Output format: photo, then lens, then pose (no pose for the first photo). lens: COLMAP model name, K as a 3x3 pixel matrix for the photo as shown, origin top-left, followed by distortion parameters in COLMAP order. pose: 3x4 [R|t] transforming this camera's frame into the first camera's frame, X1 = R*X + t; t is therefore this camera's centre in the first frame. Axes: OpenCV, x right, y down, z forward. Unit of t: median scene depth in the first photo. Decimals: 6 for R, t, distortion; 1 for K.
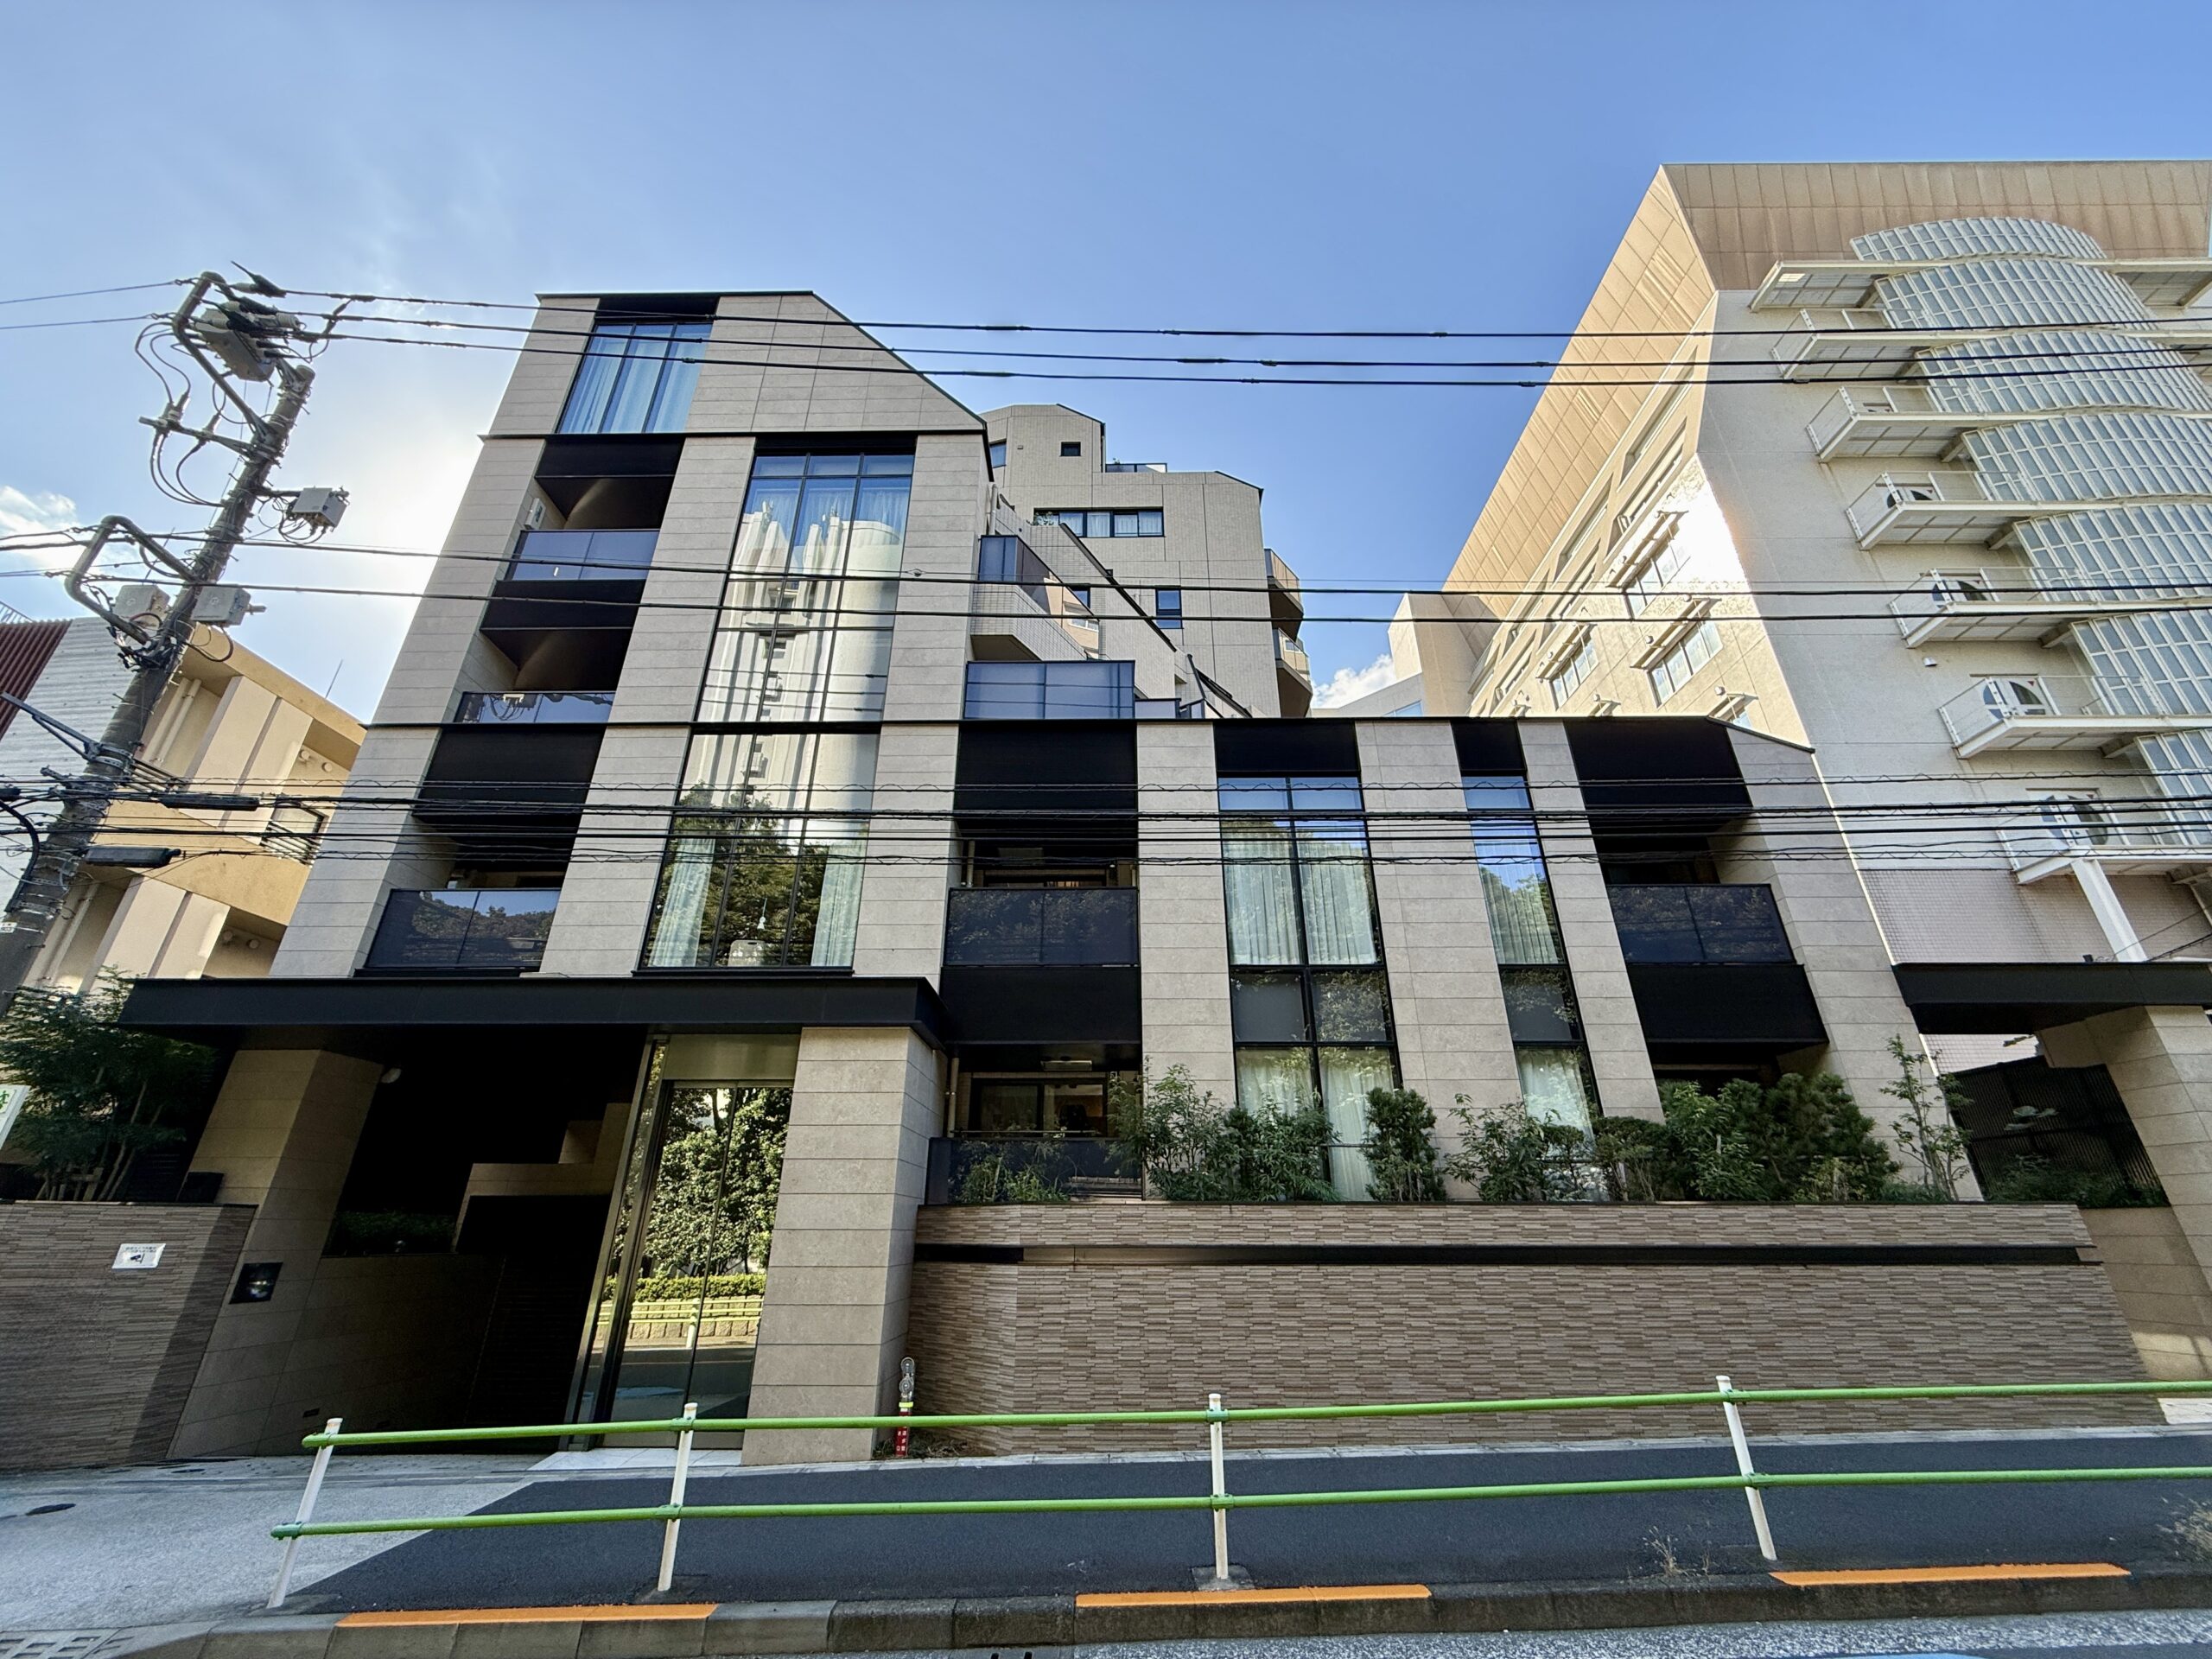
lens RADIAL K [[886.4, 0, 1106.0], [0, 886.4, 829.5], [0, 0, 1]] dist [-0.002833, 0.000208]
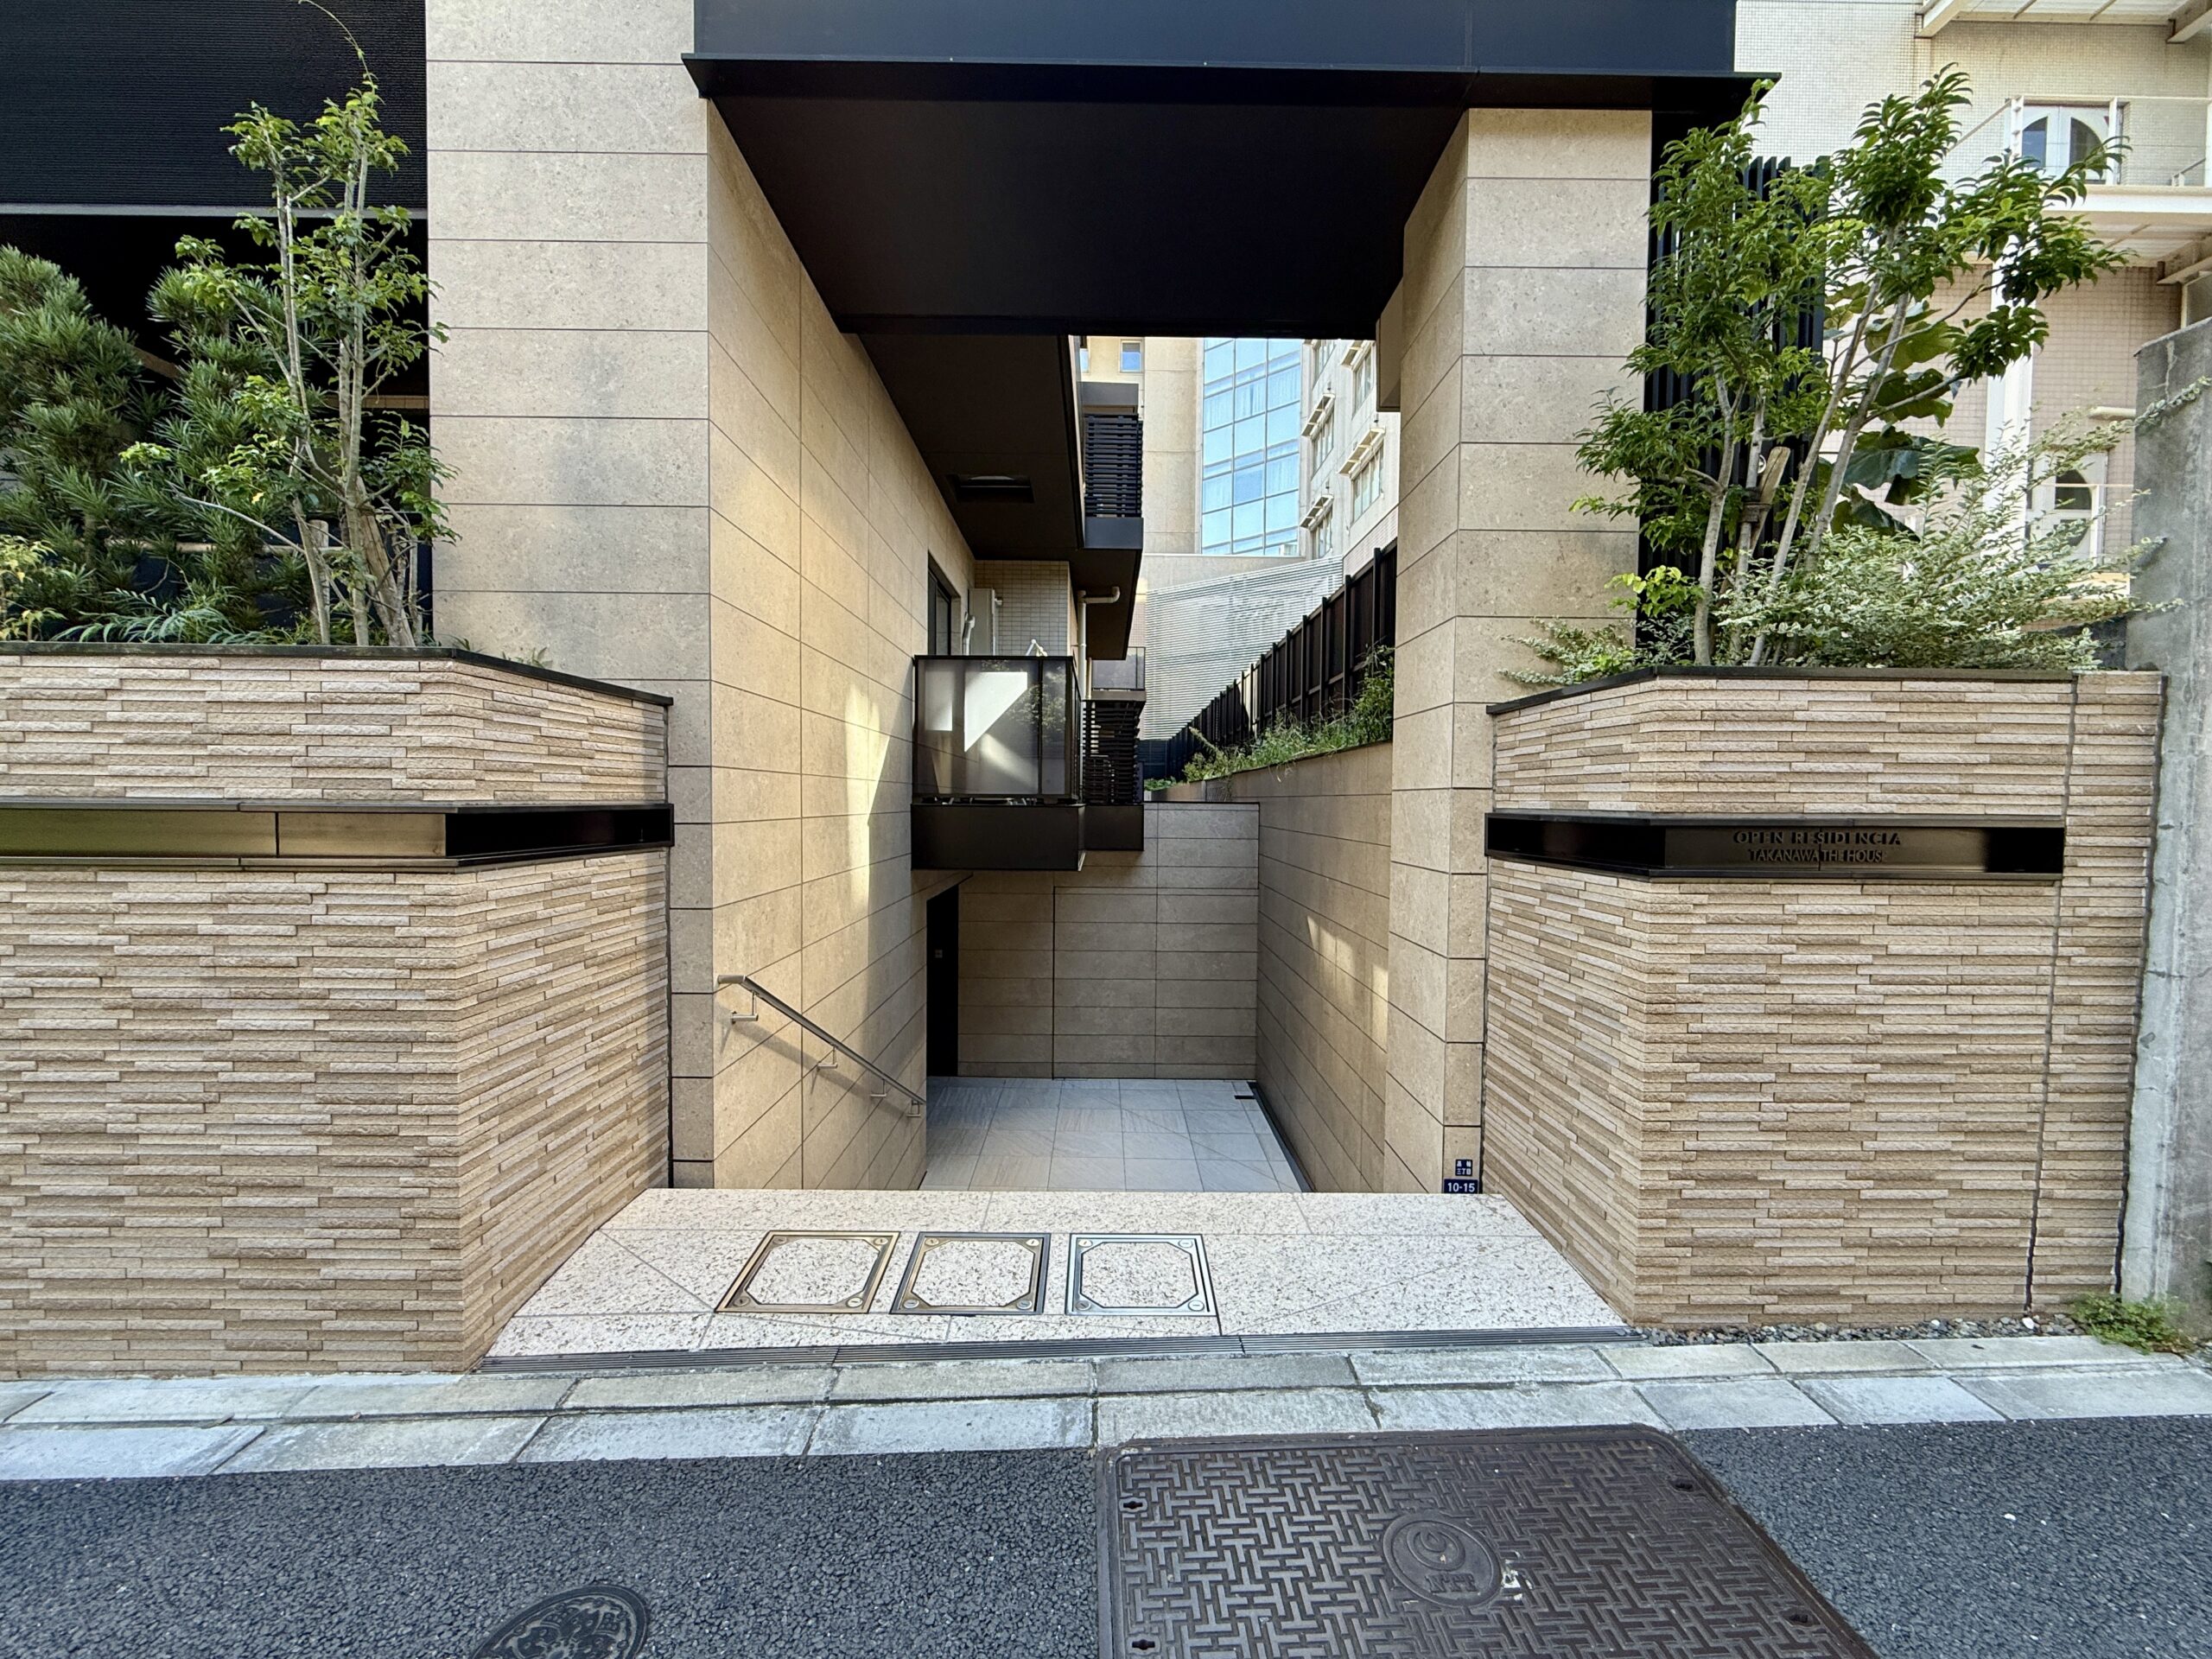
lens RADIAL K [[886.4, 0, 1106.0], [0, 886.4, 829.5], [0, 0, 1]] dist [-0.002833, 0.000208]
pose [[0.999229, 0.006617, 0.038701, 1.147183], [-0.023236, 0.894215, 0.447035, 0.313316], [-0.031649, -0.447589, 0.893679, 0.666292]]
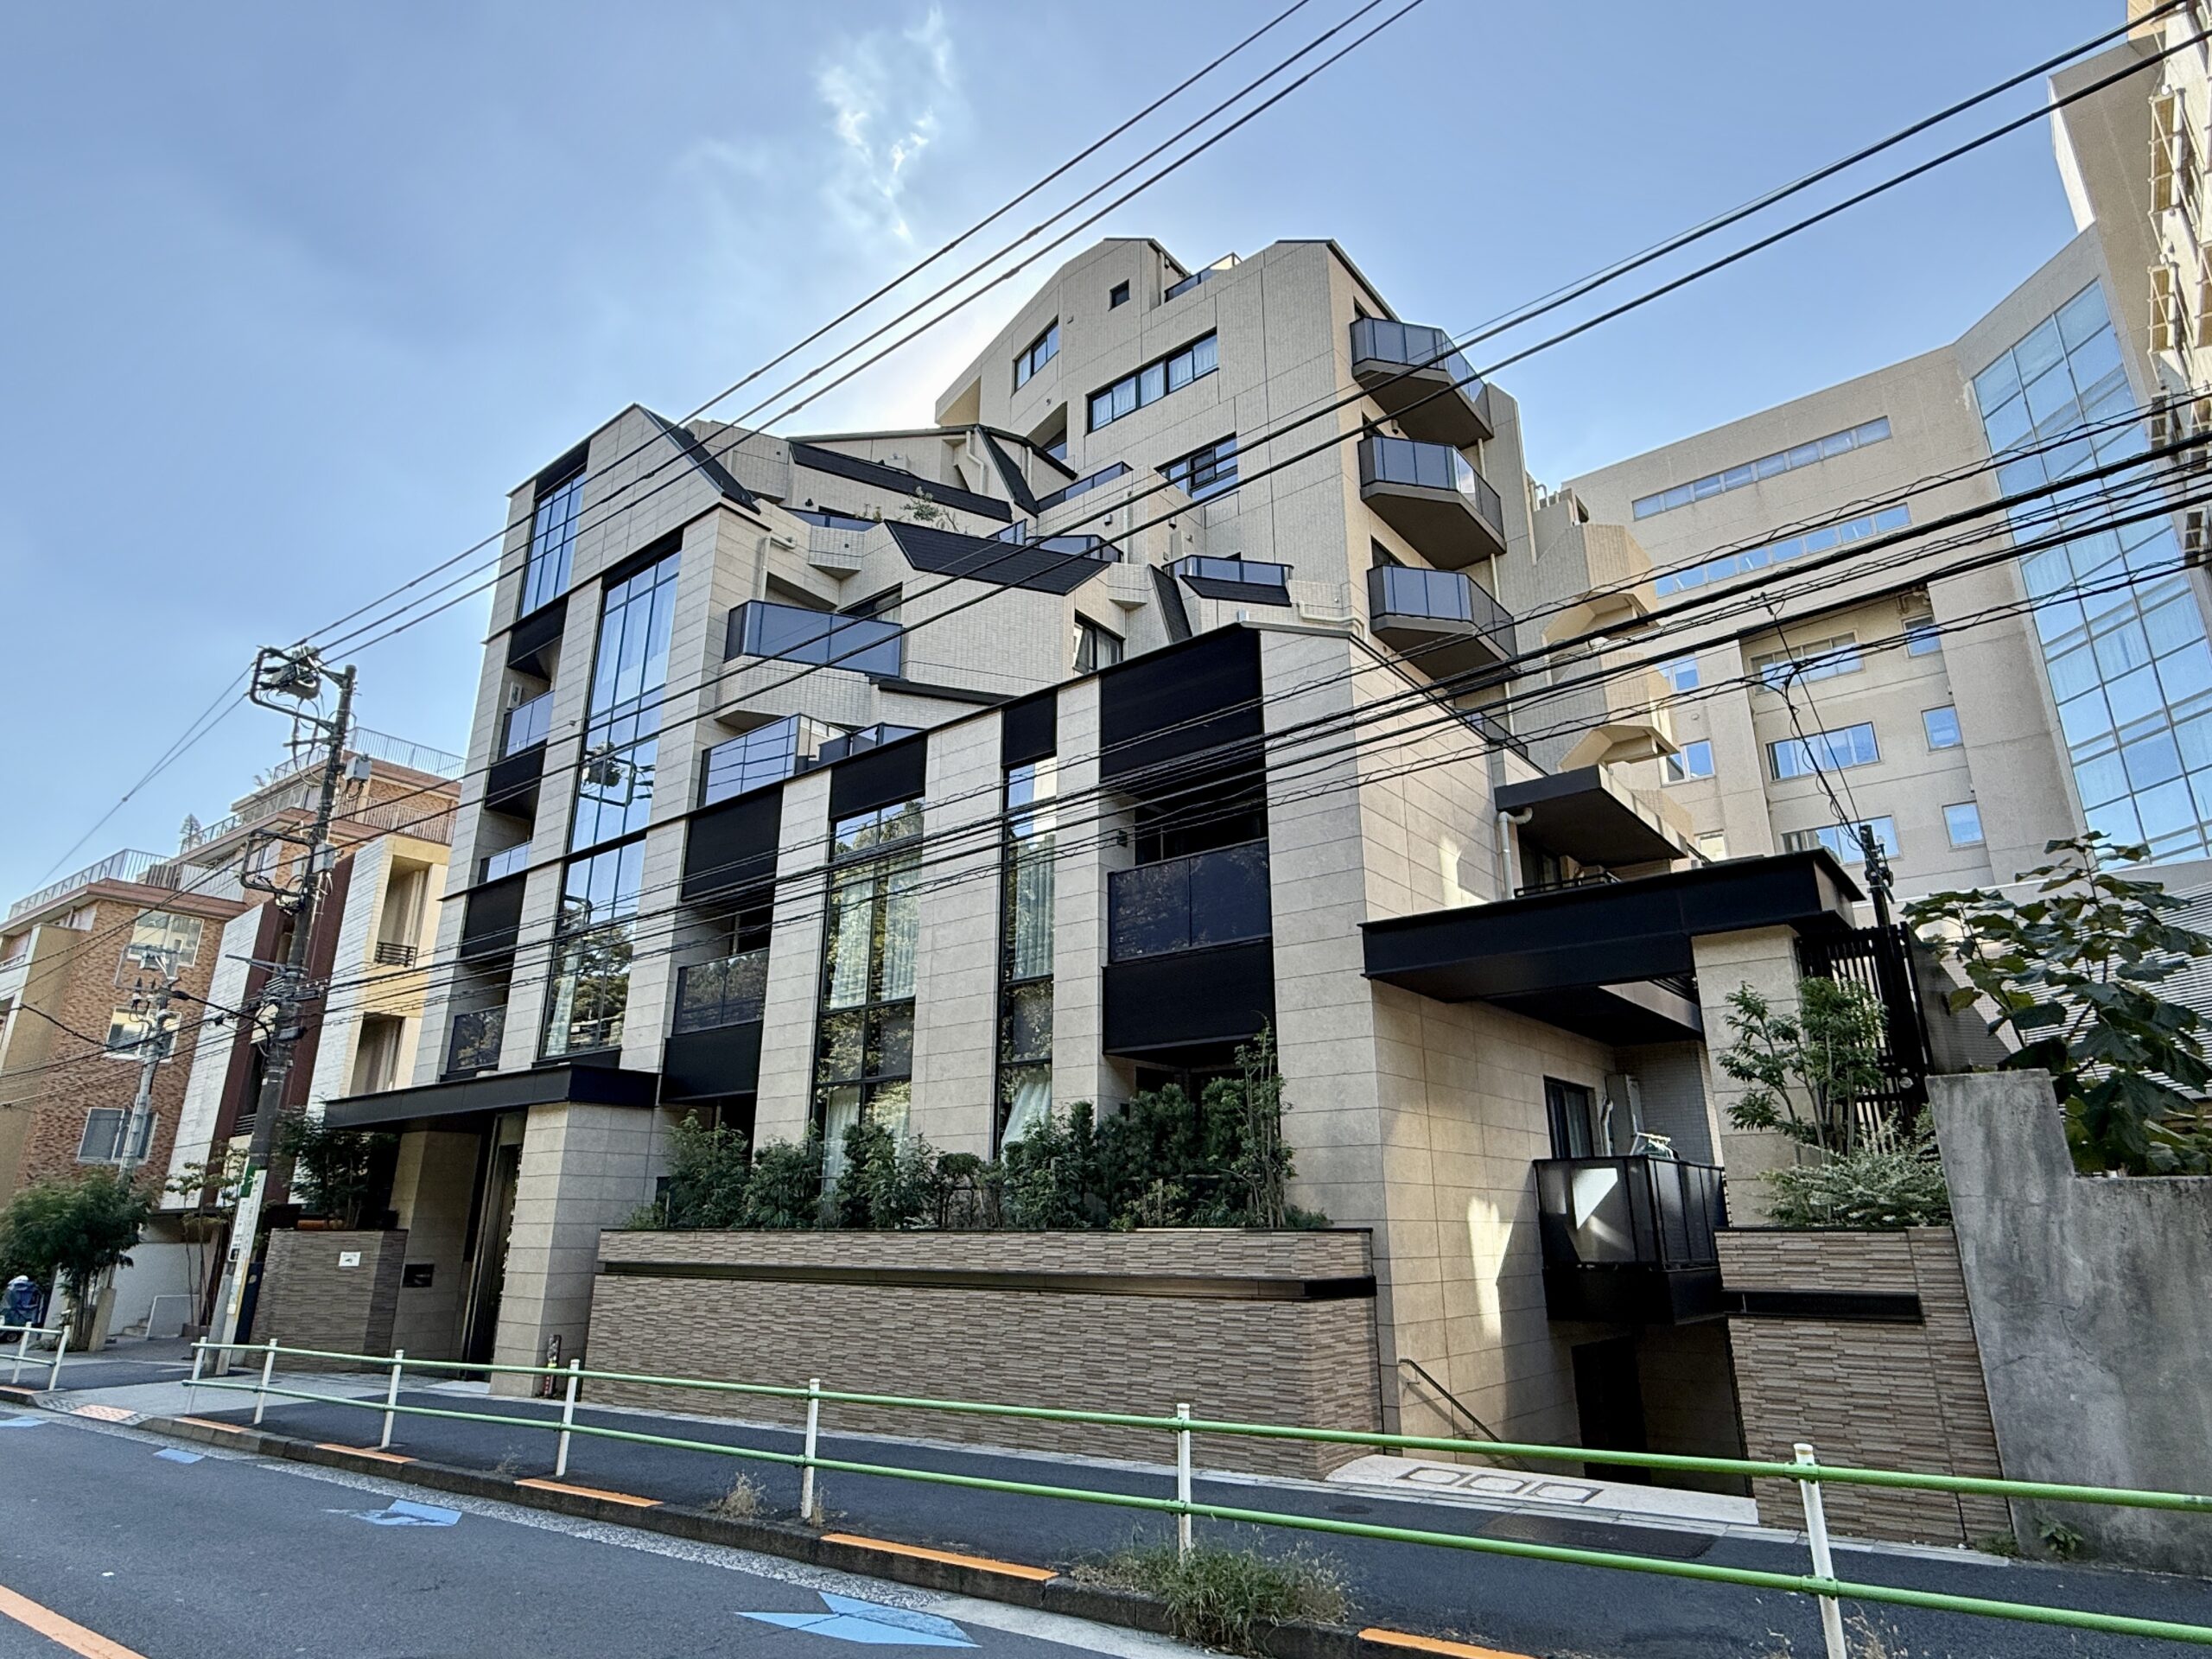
lens RADIAL K [[1237.5, 0, 1090.4], [0, 1237.5, 840.9], [0, 0, 1]] dist [-0.010359, 0.000819]
pose [[0.785860, -0.187342, -0.589345, 1.516003], [0.258671, 0.965214, 0.038100, -0.021721], [0.561706, -0.182387, 0.806983, 0.019587]]
